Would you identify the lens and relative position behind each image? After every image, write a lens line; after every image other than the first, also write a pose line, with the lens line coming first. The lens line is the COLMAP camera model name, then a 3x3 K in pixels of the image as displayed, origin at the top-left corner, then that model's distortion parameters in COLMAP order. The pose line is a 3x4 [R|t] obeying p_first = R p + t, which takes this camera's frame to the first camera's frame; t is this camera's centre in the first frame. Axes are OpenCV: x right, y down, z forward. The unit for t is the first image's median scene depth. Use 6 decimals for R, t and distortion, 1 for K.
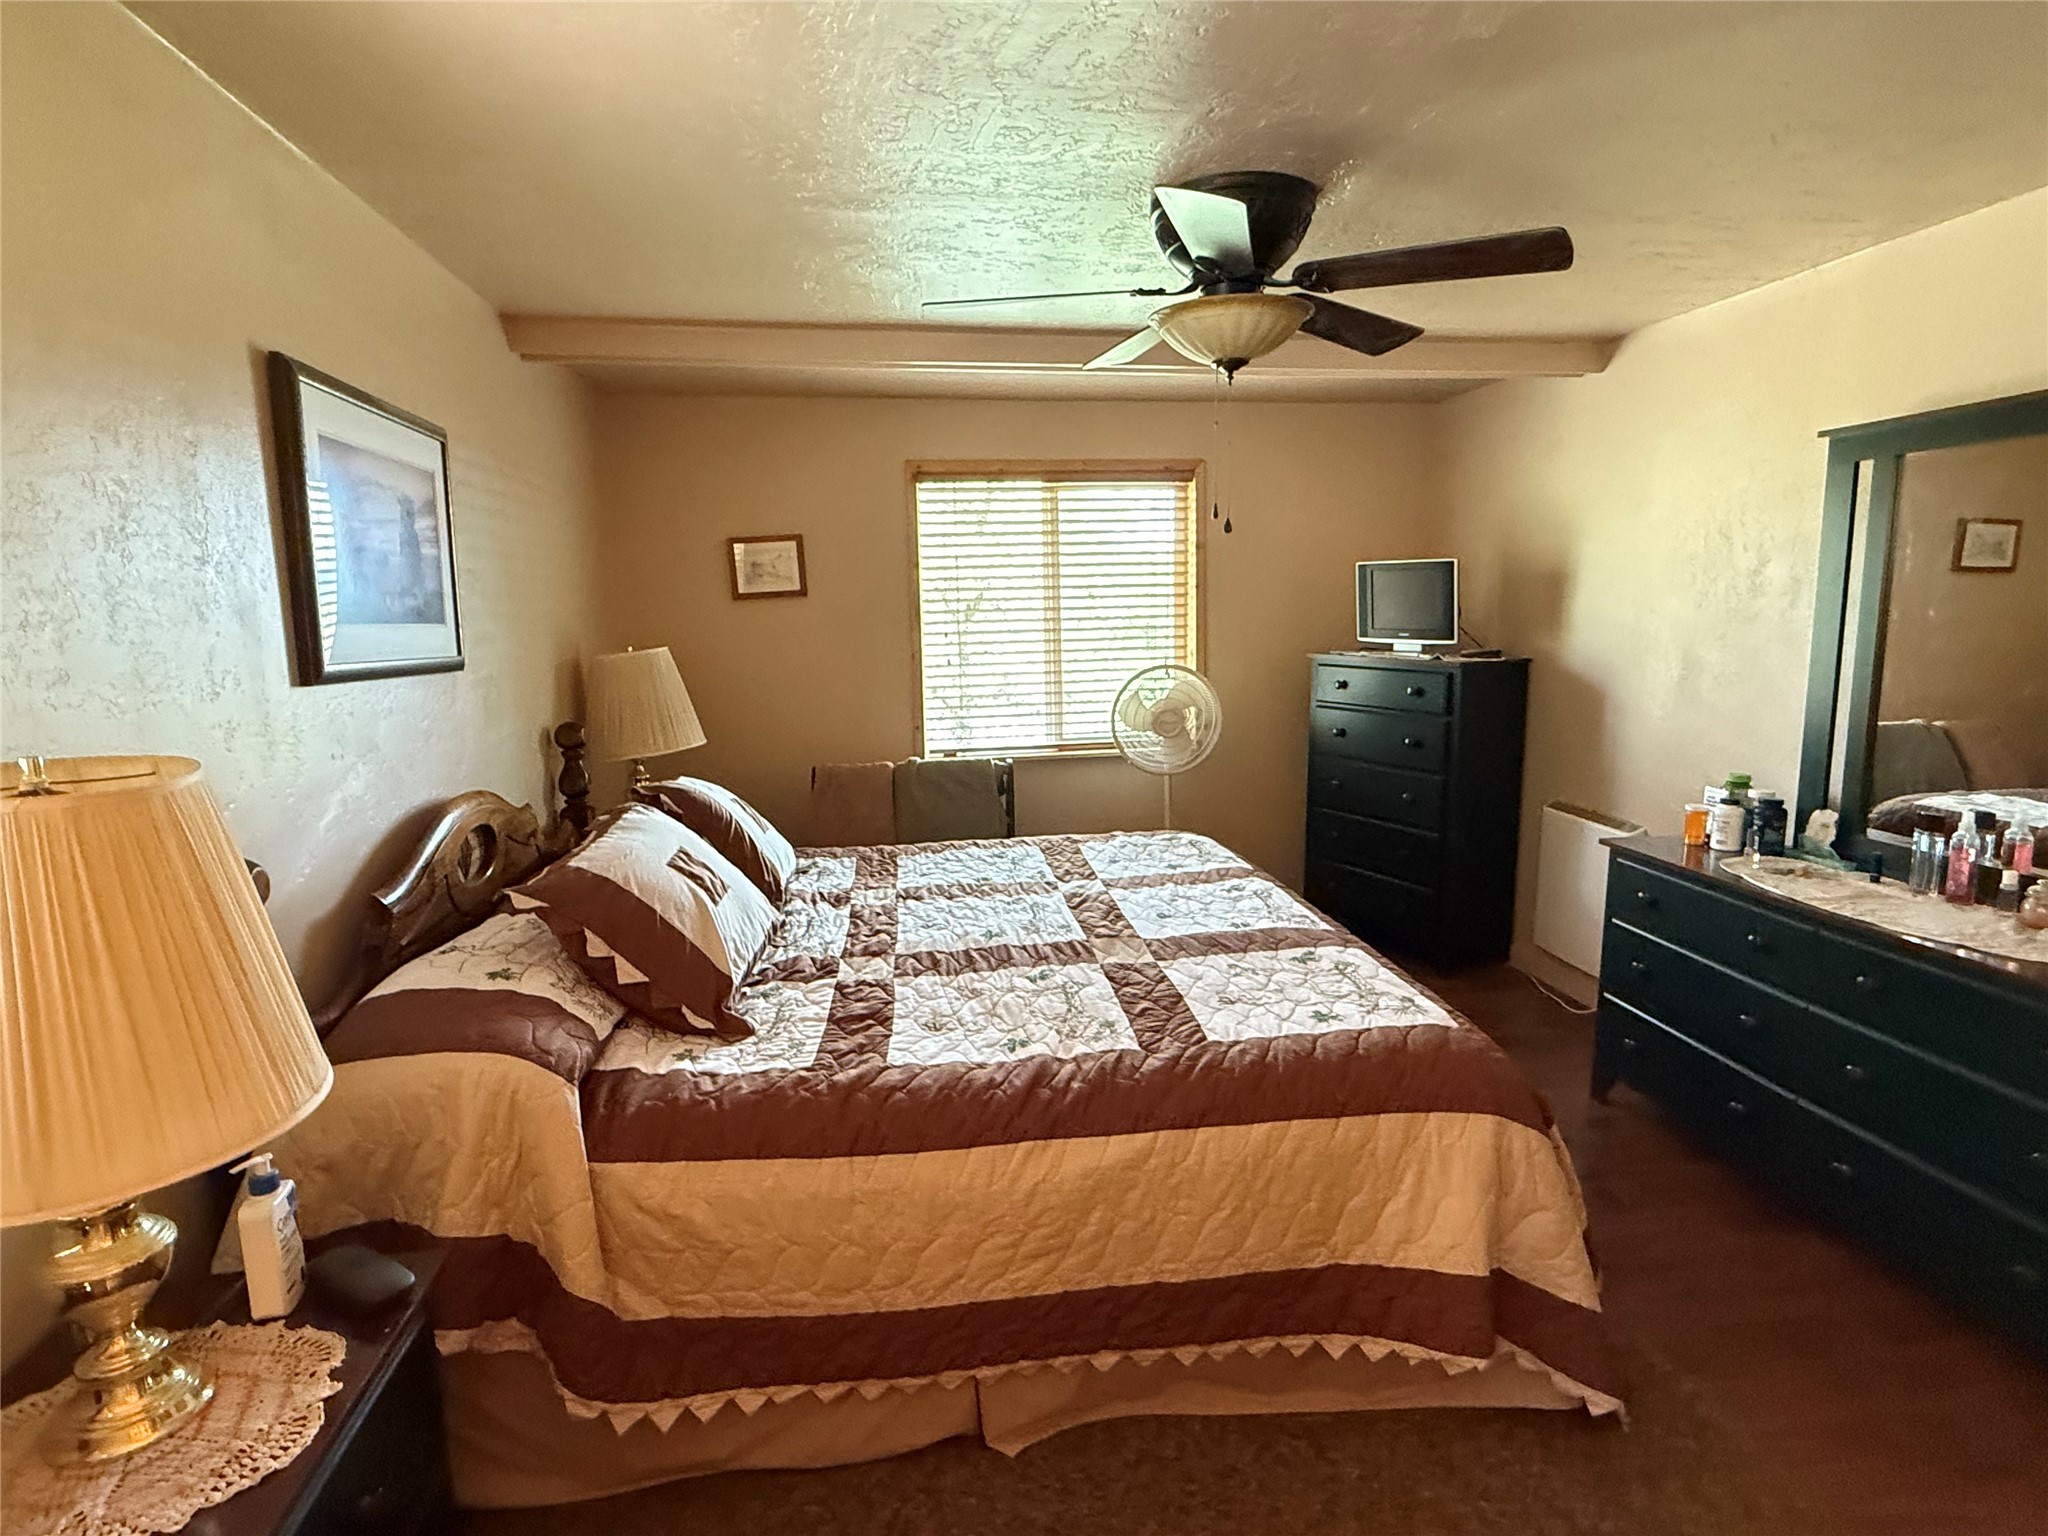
lens RADIAL K [[1071.5, 0, 1026.1], [0, 1071.5, 766.8], [0, 0, 1]] dist [-0.000173, 0.000076]
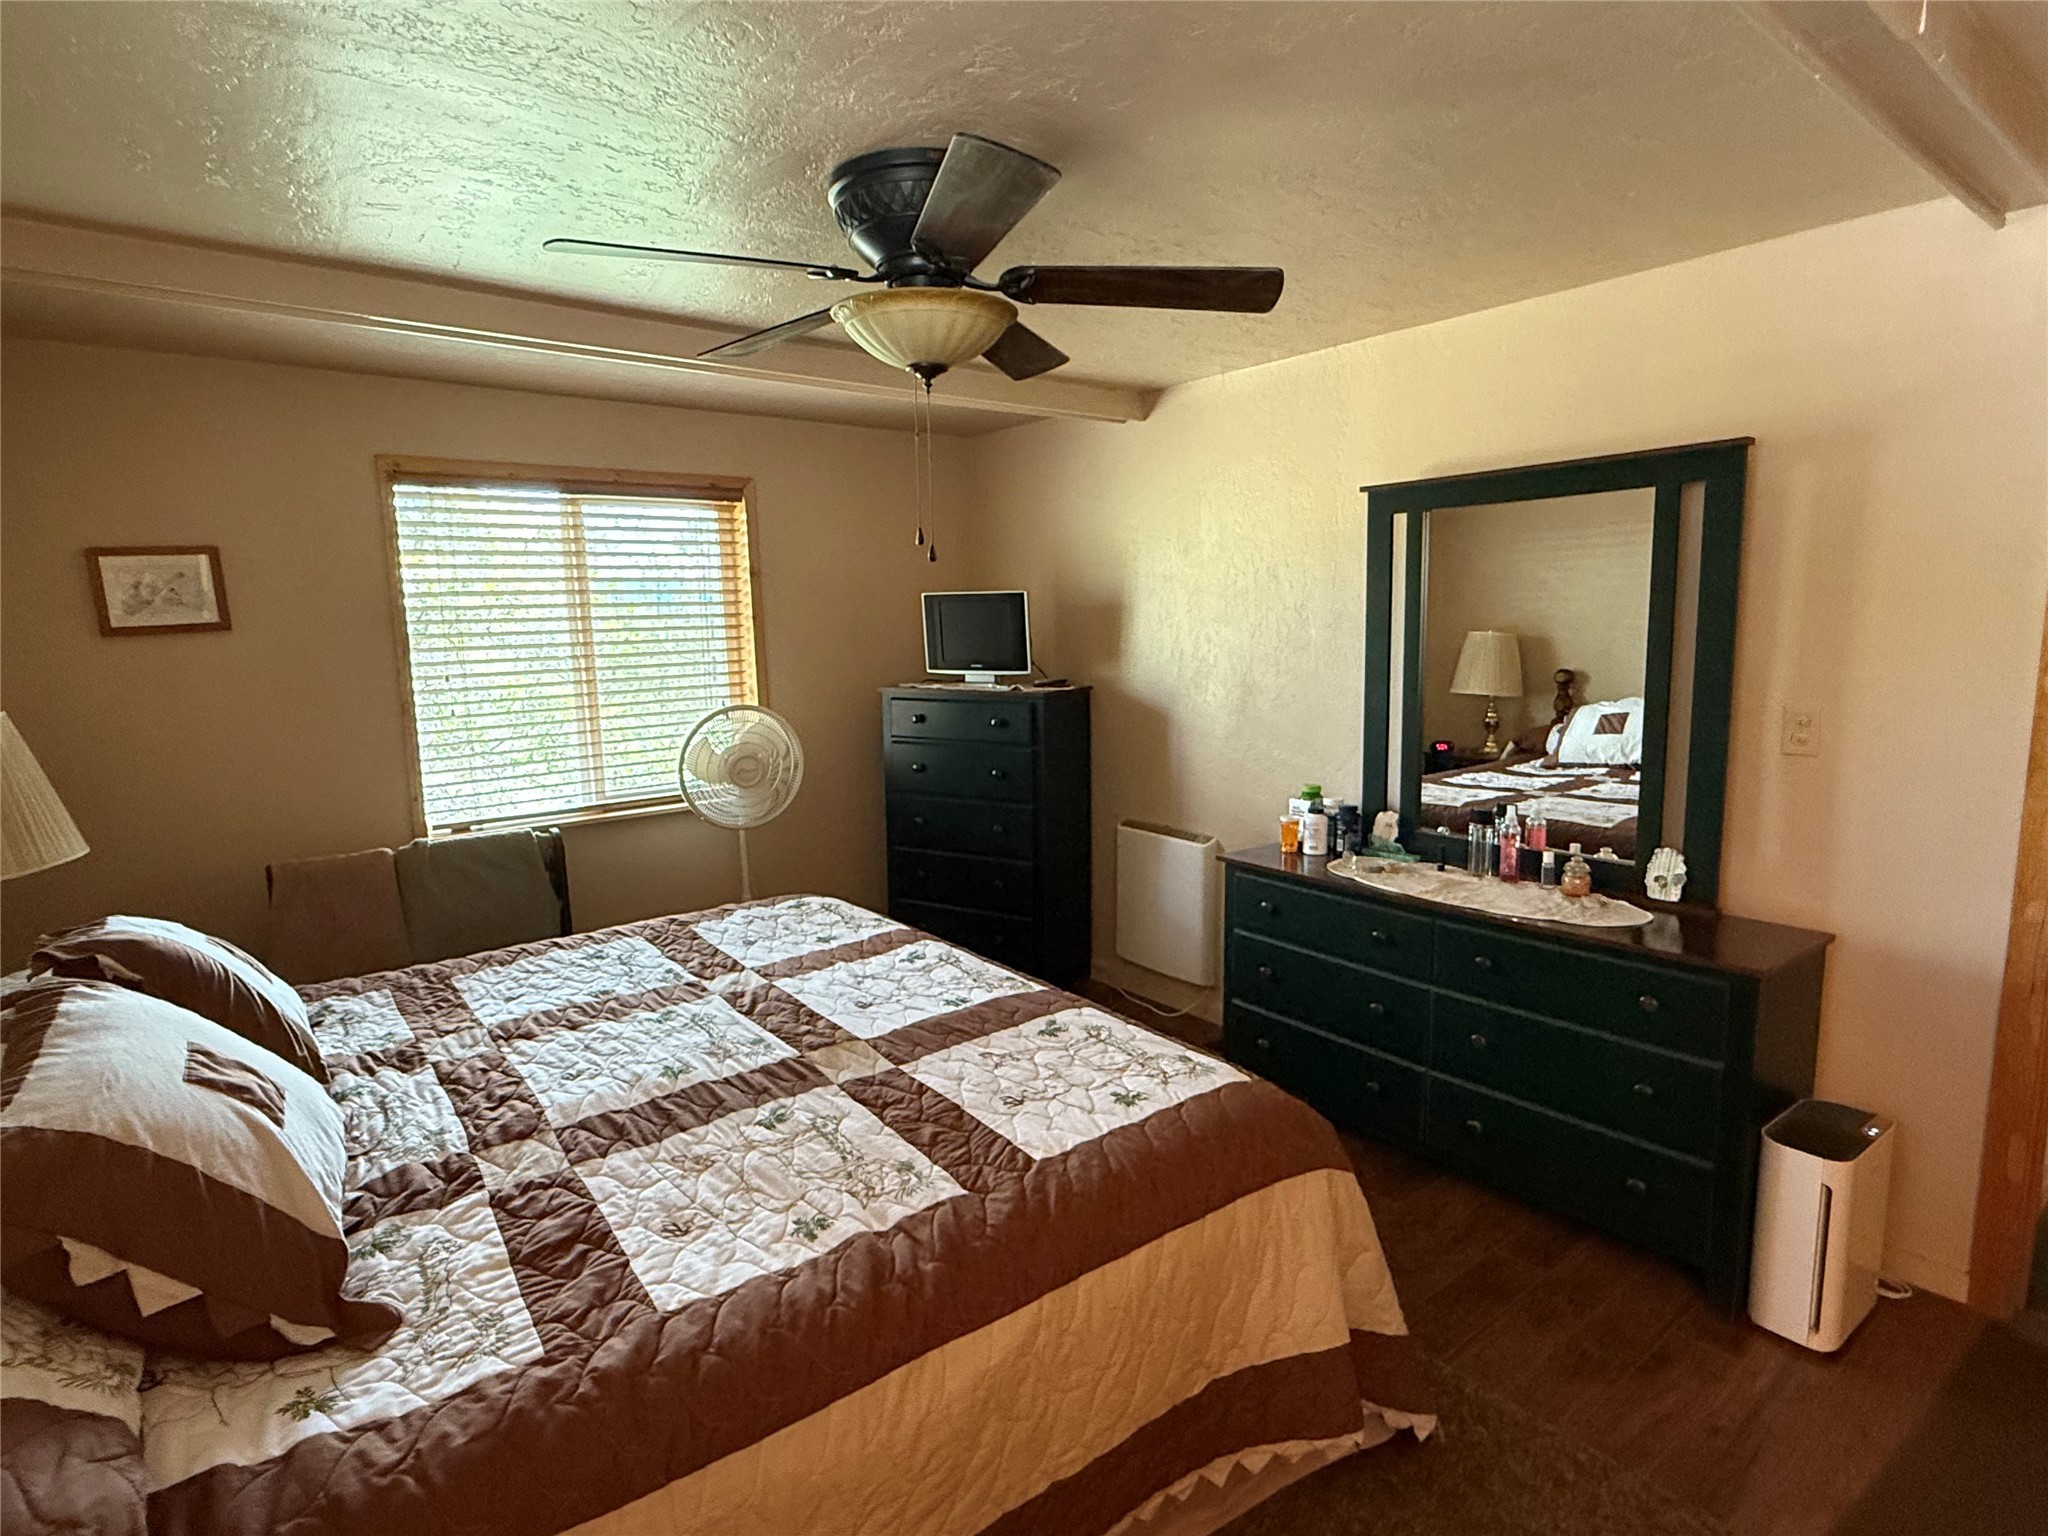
lens RADIAL K [[1071.5, 0, 1022.6], [0, 1071.5, 765.5], [0, 0, 1]] dist [-0.000173, 0.000076]
pose [[0.868211, -0.067969, 0.491518, -0.179224], [0.080263, 0.996766, -0.003940, -0.040248], [-0.489660, 0.042871, 0.870859, 0.196357]]
